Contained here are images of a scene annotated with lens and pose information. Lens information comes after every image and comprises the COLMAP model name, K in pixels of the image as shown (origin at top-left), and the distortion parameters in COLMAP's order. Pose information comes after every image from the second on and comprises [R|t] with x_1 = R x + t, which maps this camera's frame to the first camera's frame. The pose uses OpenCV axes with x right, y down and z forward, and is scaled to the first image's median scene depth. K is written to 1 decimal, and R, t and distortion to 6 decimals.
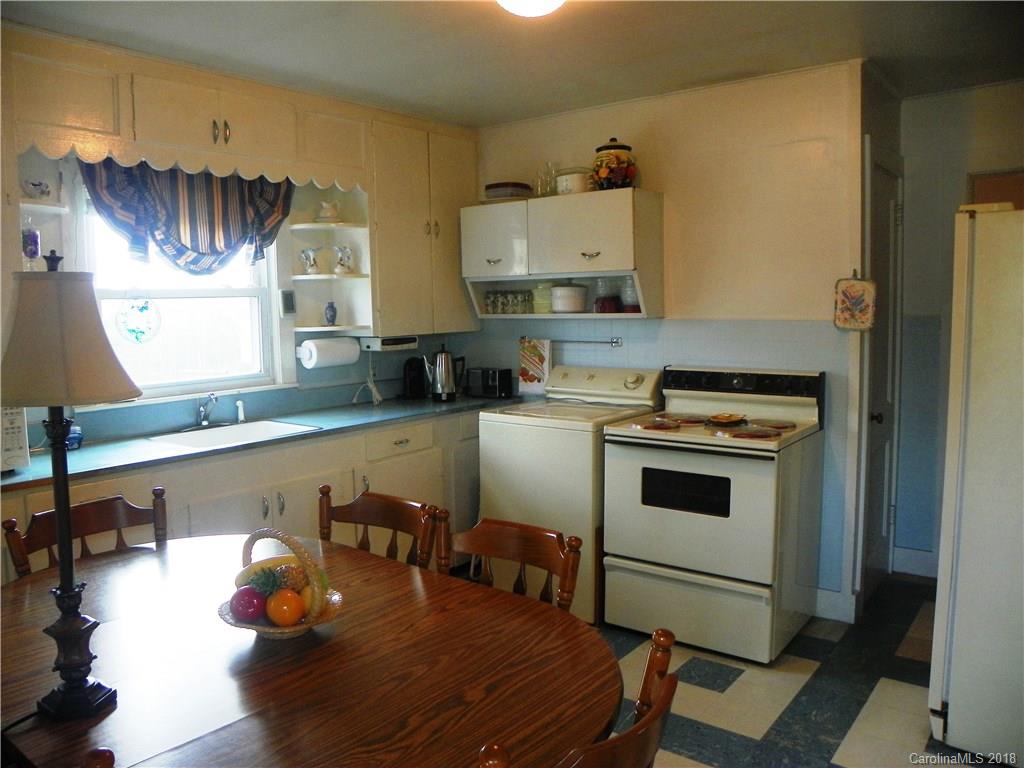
lens RADIAL K [[783.0, 0, 510.6], [0, 783.0, 373.5], [0, 0, 1]] dist [-0.162601, 0.112267]
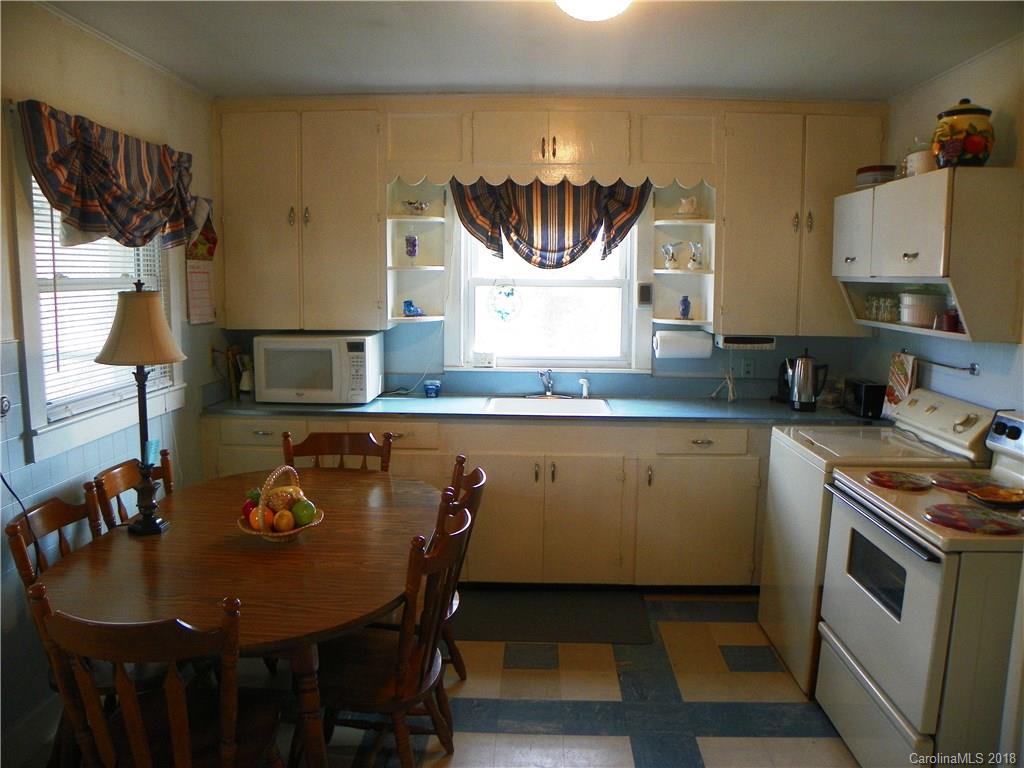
lens RADIAL K [[783.0, 0, 510.6], [0, 783.0, 373.5], [0, 0, 1]] dist [-0.162601, 0.112267]
pose [[0.585447, 0.126288, -0.800814, 0.481388], [-0.093004, 0.991733, 0.088404, -0.061289], [0.805359, 0.022723, 0.592352, 0.214687]]
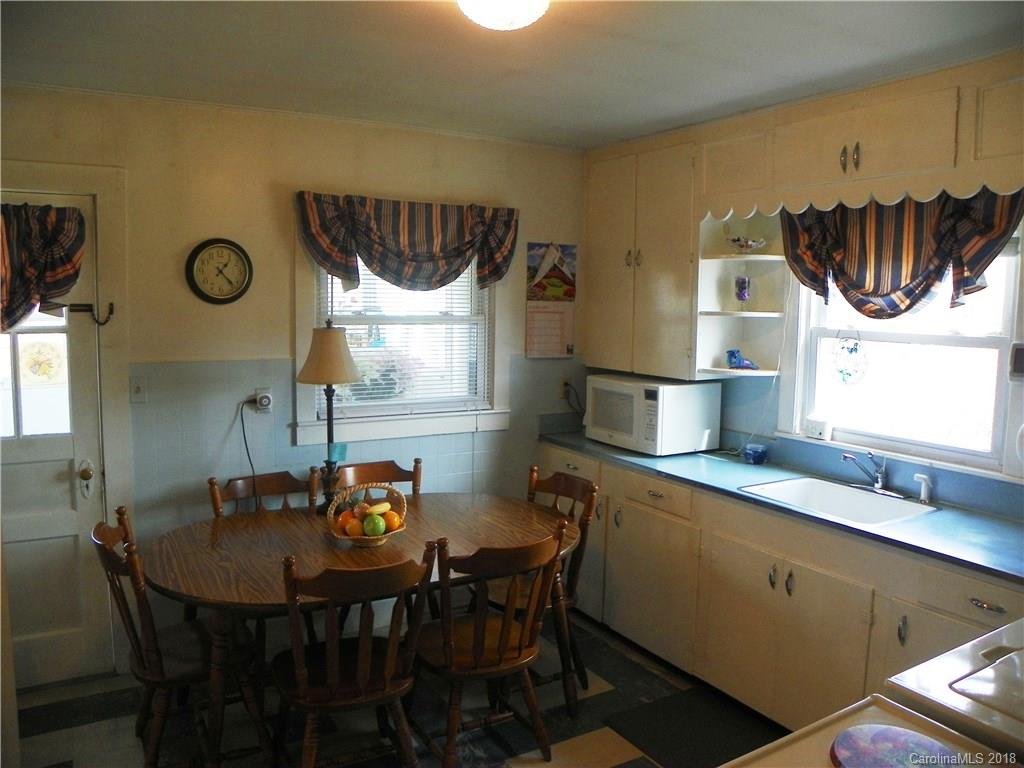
lens RADIAL K [[783.0, 0, 510.6], [0, 783.0, 373.5], [0, 0, 1]] dist [-0.162601, 0.112267]
pose [[-0.368502, 0.099277, -0.924311, 0.498031], [-0.093981, 0.985209, 0.143286, -0.133641], [0.924864, 0.139669, -0.353722, 0.817144]]
